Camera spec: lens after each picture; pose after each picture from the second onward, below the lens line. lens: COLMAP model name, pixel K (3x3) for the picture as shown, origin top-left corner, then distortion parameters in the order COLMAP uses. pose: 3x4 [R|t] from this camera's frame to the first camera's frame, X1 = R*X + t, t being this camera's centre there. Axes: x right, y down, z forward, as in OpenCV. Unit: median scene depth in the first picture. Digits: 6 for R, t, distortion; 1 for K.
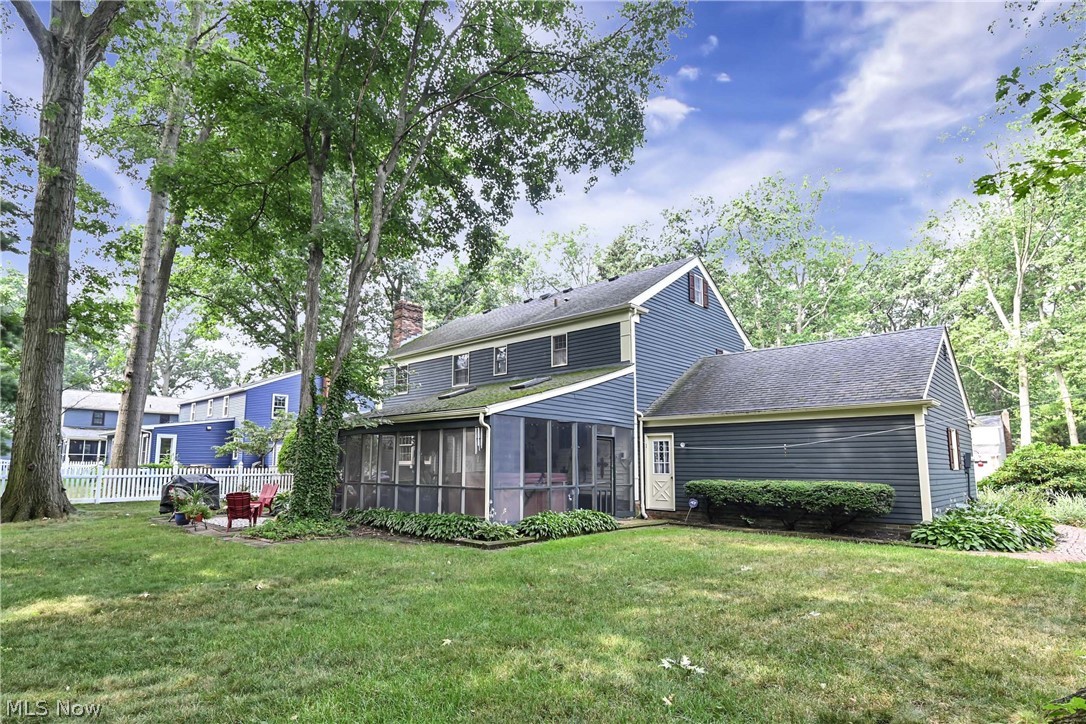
lens RADIAL K [[548.4, 0, 543.0], [0, 548.4, 362.0], [0, 0, 1]] dist [0.002831, 0.000273]
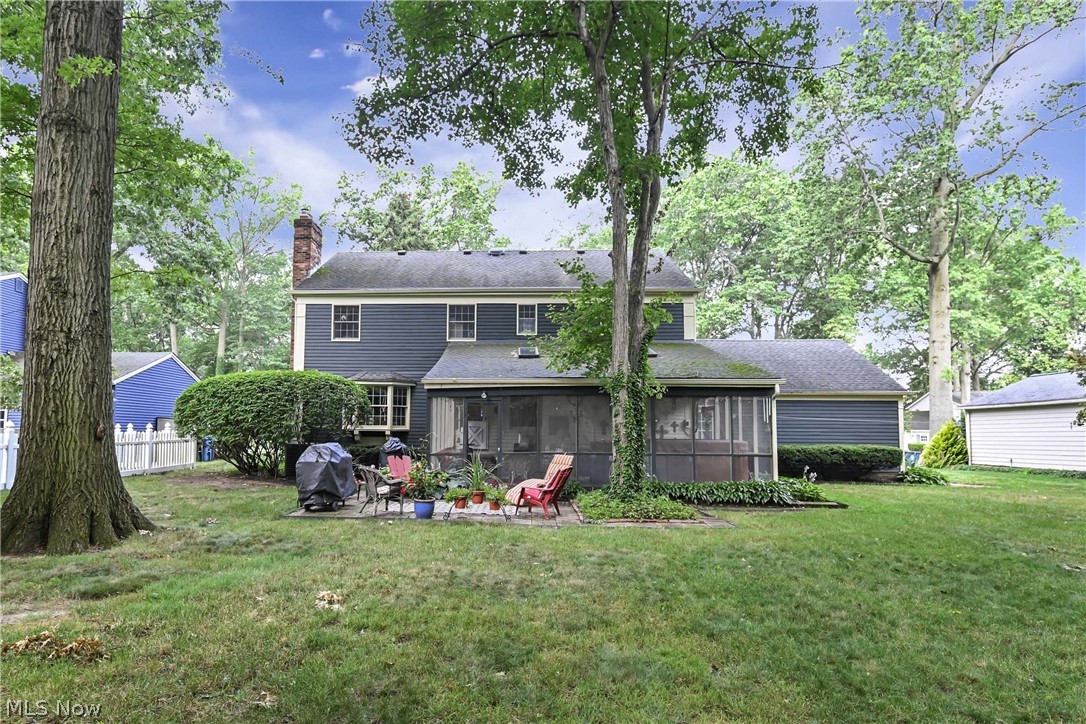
lens RADIAL K [[548.4, 0, 543.0], [0, 548.4, 362.0], [0, 0, 1]] dist [0.002831, 0.000273]
pose [[0.781727, 0.083394, 0.618020, -0.970696], [-0.122450, 0.992253, 0.020993, 0.072302], [-0.611481, -0.092087, 0.785882, 0.390190]]
